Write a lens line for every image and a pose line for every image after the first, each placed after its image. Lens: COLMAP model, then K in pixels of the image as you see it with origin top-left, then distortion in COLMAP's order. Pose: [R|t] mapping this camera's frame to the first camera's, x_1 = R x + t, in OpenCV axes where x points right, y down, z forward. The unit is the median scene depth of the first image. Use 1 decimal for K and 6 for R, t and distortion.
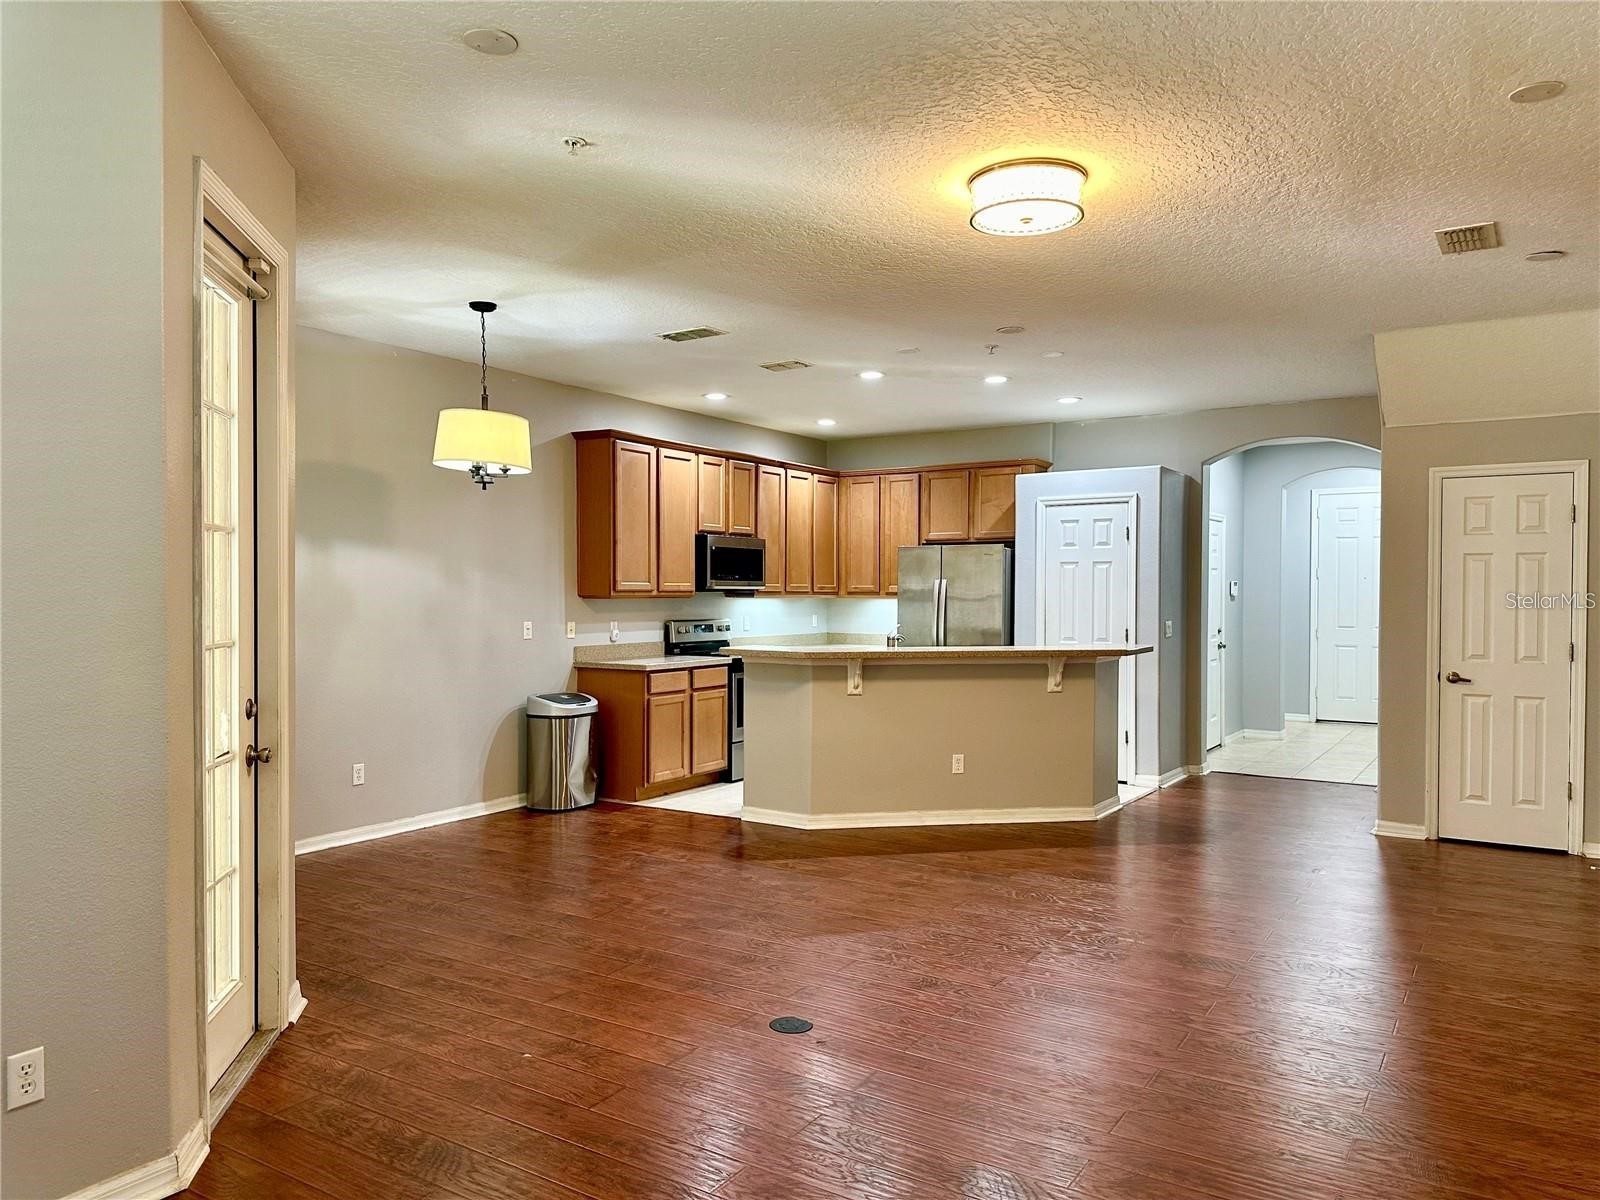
lens RADIAL K [[1118.5, 0, 795.7], [0, 1118.5, 598.6], [0, 0, 1]] dist [0.183020, -0.354323]
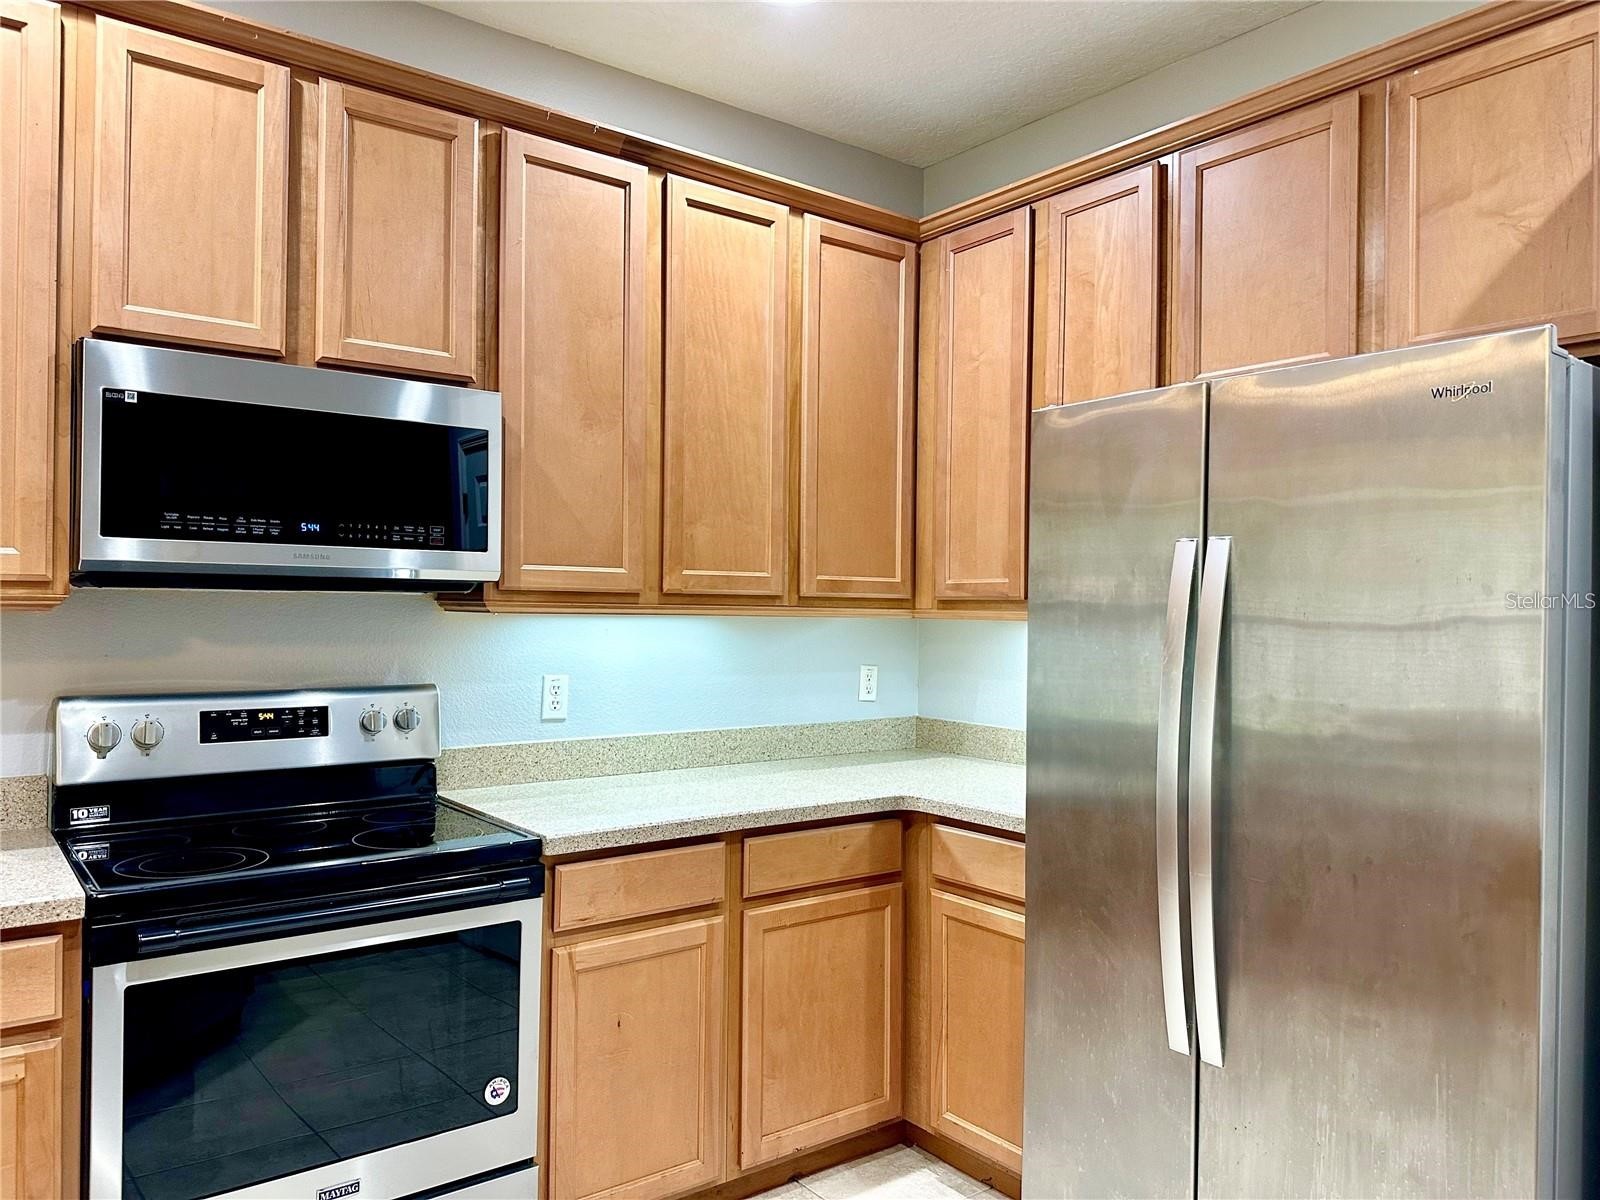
lens RADIAL K [[1112.3, 0, 790.3], [0, 1112.3, 599.0], [0, 0, 1]] dist [0.068896, -0.116355]
pose [[0.940185, 0.008667, -0.340555, 0.147723], [-0.012977, 0.999862, -0.010380, -0.002961], [0.340418, 0.014179, 0.940167, 0.891741]]
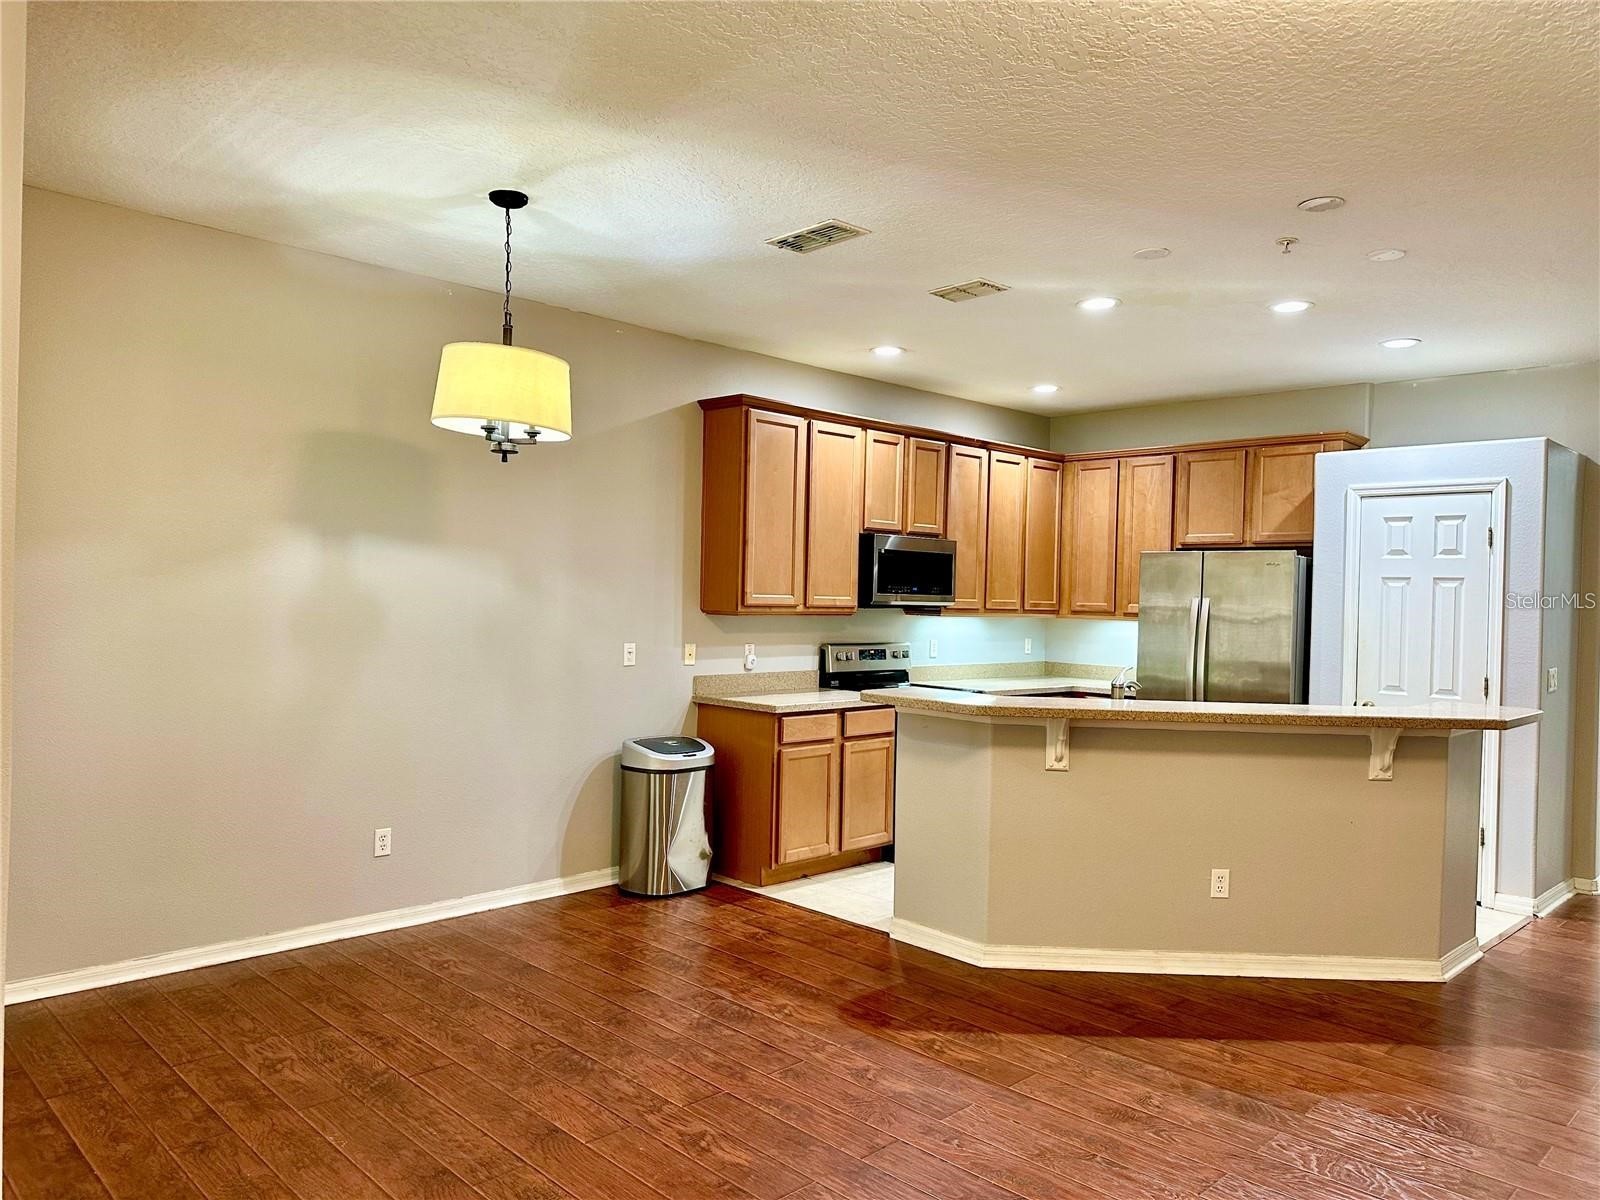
lens RADIAL K [[1118.5, 0, 795.7], [0, 1118.5, 598.6], [0, 0, 1]] dist [0.183020, -0.354323]
pose [[0.975871, 0.021399, -0.217299, 0.038600], [-0.022524, 0.999743, -0.002702, -0.010159], [0.217185, 0.007532, 0.976101, 0.257385]]
